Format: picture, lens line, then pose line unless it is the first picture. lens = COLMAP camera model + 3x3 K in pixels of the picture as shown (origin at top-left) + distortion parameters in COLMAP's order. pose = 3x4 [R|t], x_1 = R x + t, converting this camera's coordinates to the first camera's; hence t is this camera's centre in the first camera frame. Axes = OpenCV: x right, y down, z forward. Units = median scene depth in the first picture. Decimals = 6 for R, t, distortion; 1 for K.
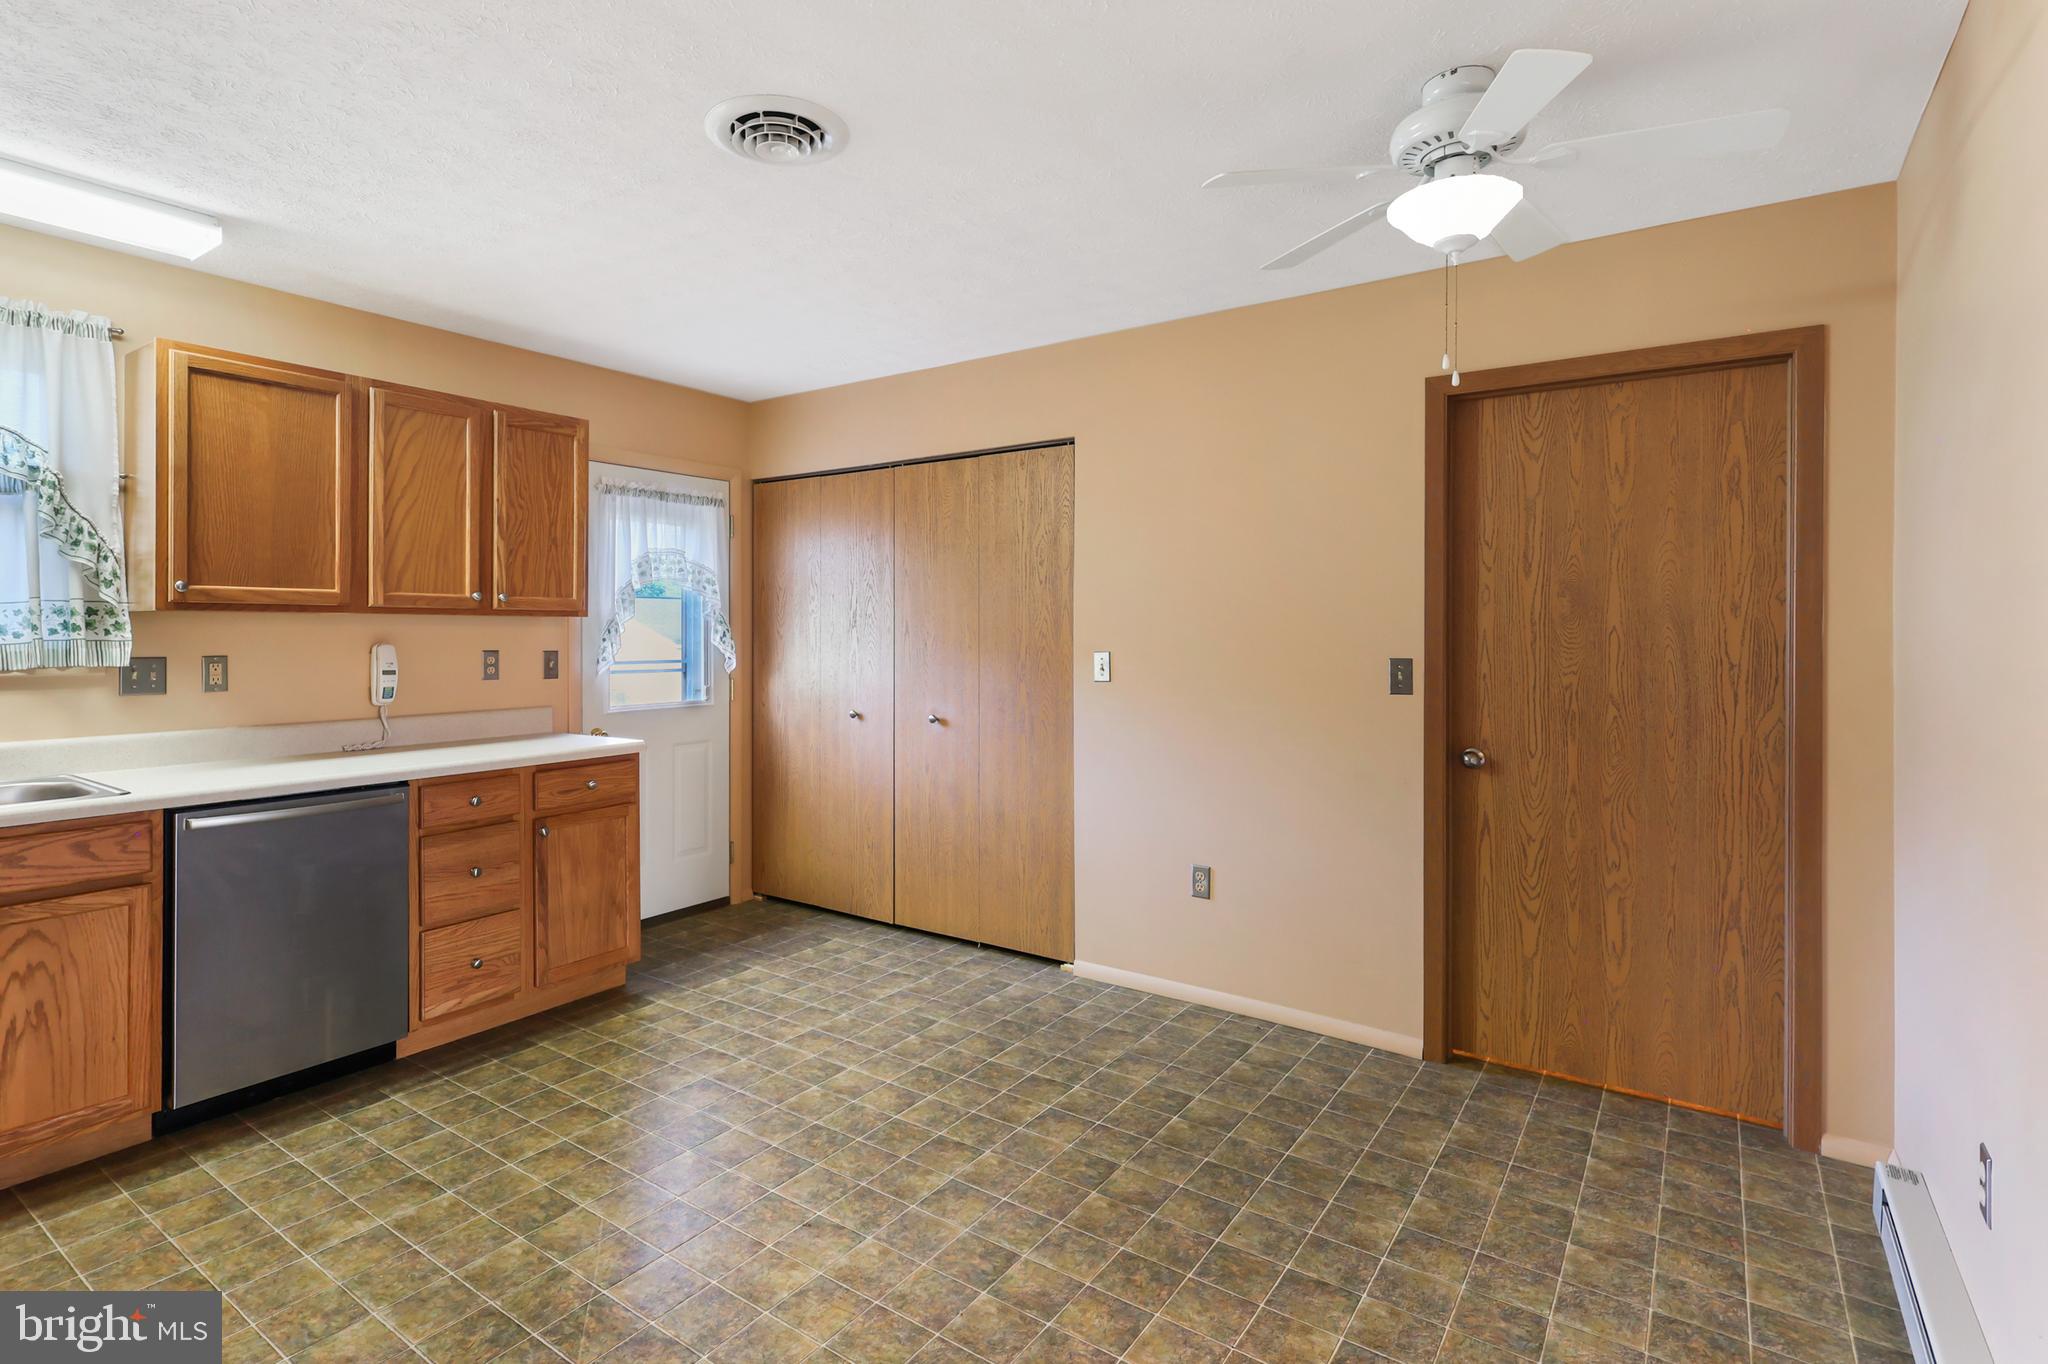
lens RADIAL K [[1019.1, 0, 947.9], [0, 1019.1, 633.1], [0, 0, 1]] dist [0.001326, 0.001072]
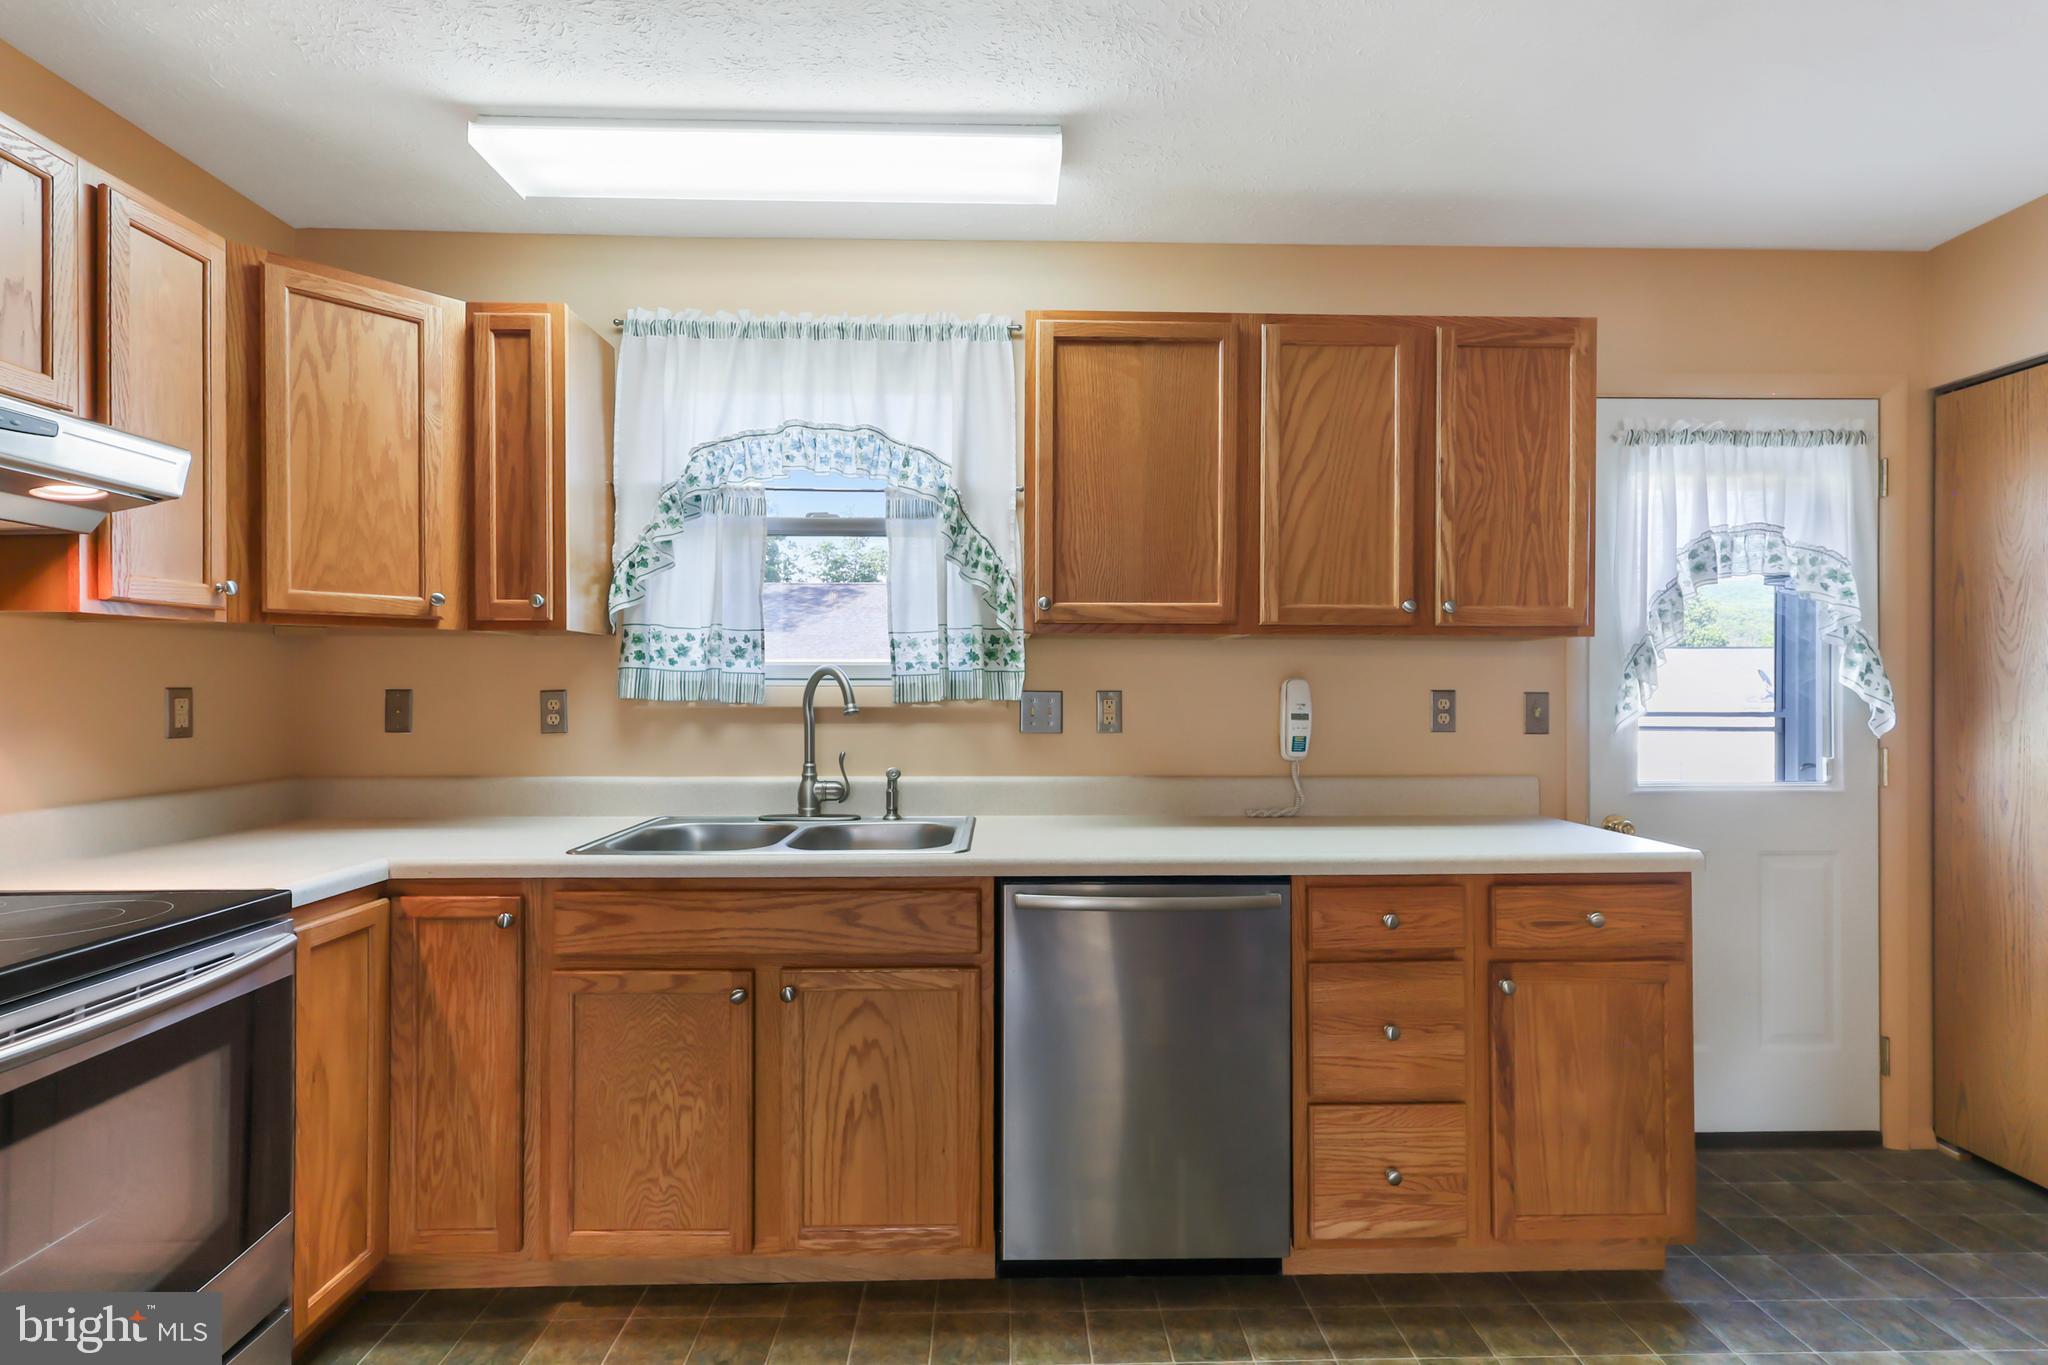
lens RADIAL K [[965.9, 0, 1024.0], [0, 965.9, 682.5], [0, 0, 1]] dist [0.006971, 0.000099]
pose [[0.621231, -0.002502, -0.783624, -0.128009], [-0.002977, 0.999980, -0.005553, 0.019613], [0.783622, 0.005782, 0.621211, 0.432216]]
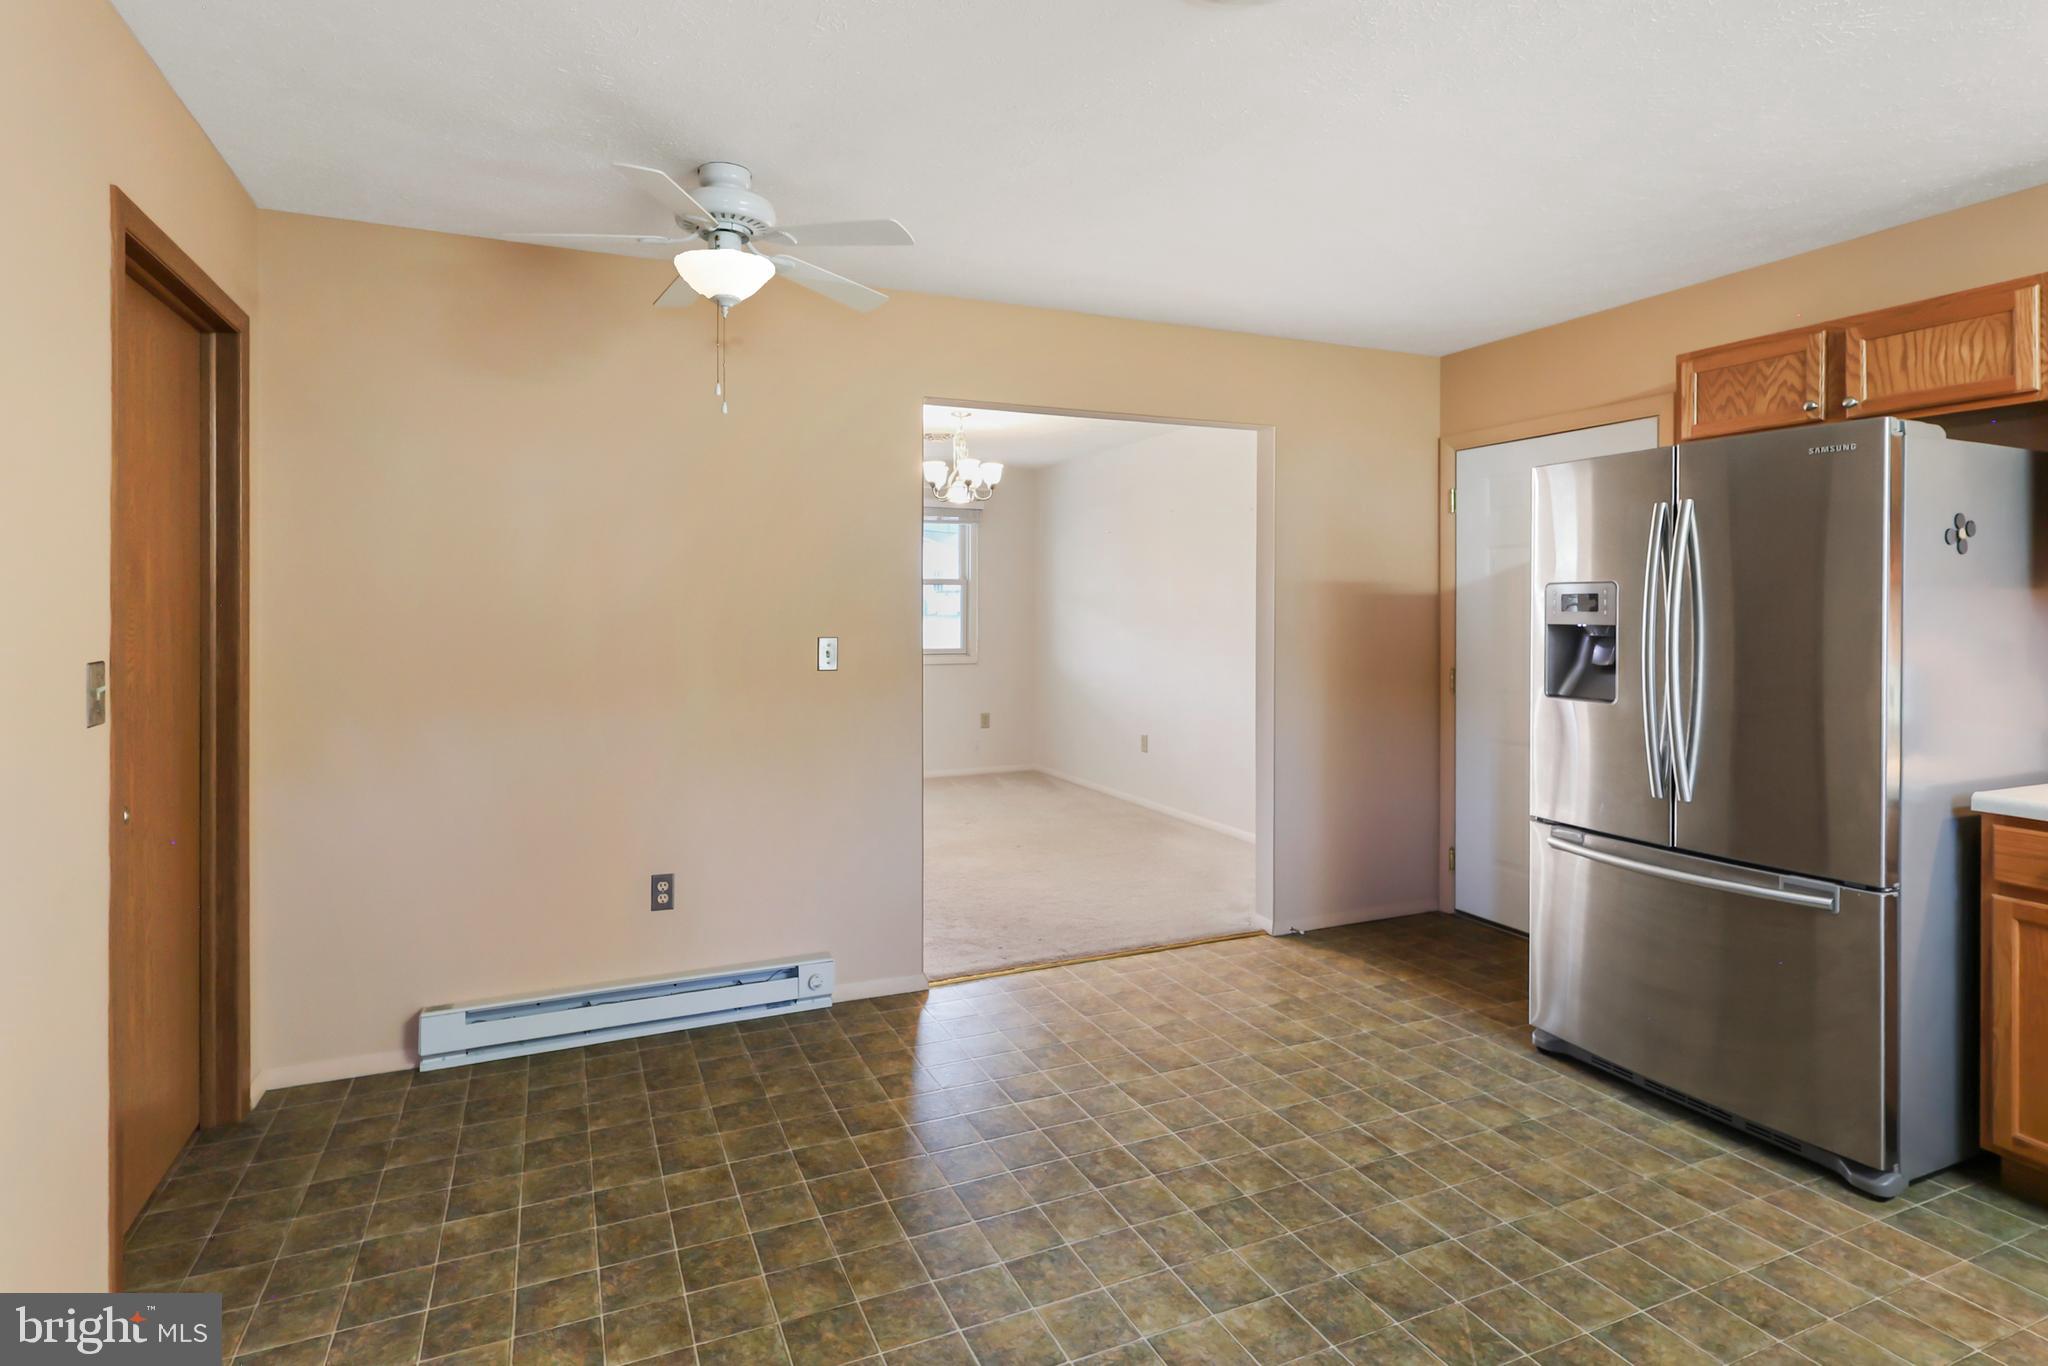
lens RADIAL K [[1031.7, 0, 997.7], [0, 1031.7, 611.5], [0, 0, 1]] dist [0.001559, 0.001633]
pose [[-0.866592, -0.002892, 0.499010, -0.265501], [0.000697, 0.999975, 0.007006, -0.006318], [-0.499018, 0.006419, -0.866568, 1.204461]]
